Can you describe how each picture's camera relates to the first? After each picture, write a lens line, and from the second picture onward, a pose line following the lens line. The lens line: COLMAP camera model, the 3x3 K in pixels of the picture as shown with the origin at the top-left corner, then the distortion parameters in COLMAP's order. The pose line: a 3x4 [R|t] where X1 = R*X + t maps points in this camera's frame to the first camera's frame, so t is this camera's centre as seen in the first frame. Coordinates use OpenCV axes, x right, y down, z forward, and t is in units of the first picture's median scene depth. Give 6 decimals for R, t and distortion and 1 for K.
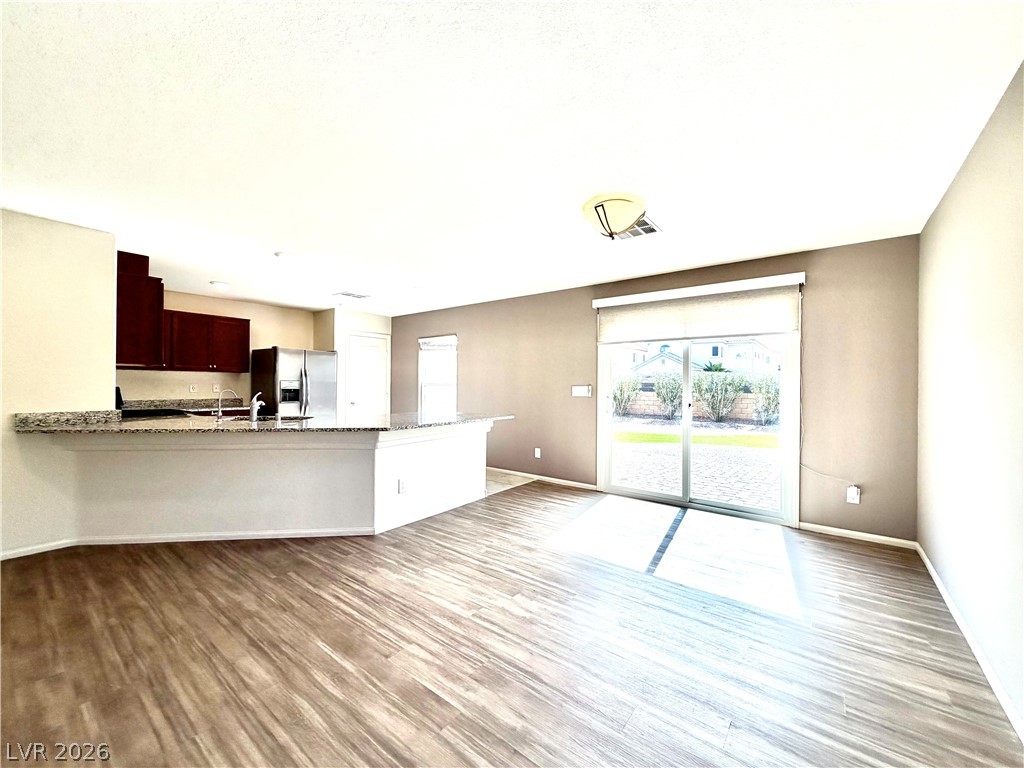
lens RADIAL K [[409.4, 0, 510.7], [0, 409.4, 385.1], [0, 0, 1]] dist [0.000257, 0.000774]
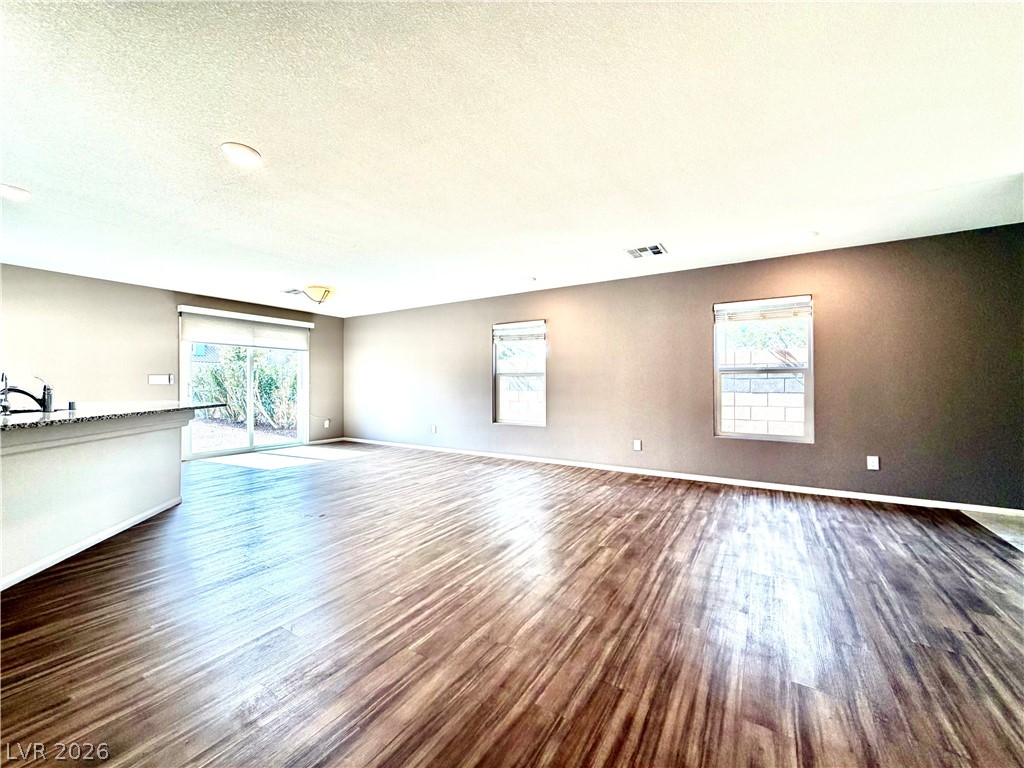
lens RADIAL K [[409.4, 0, 508.5], [0, 409.4, 379.3], [0, 0, 1]] dist [0.000257, 0.000774]
pose [[-0.104754, 0.009053, 0.994457, -0.931323], [-0.000960, 0.999957, -0.009205, 0.020248], [-0.994498, -0.001919, -0.104741, 0.128532]]
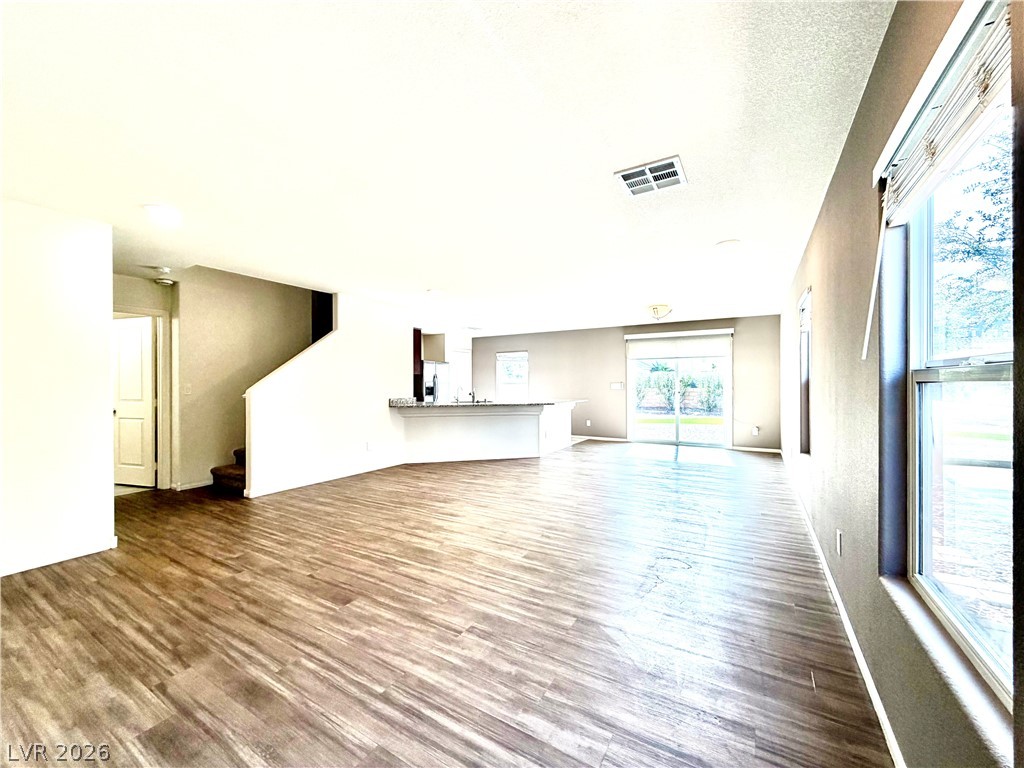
lens RADIAL K [[409.4, 0, 508.2], [0, 409.4, 383.9], [0, 0, 1]] dist [0.000257, 0.000774]
pose [[0.992623, -0.009056, 0.120905, -0.433860], [0.009105, 0.999959, 0.000151, 0.000568], [-0.120901, 0.000951, 0.992664, -0.595043]]
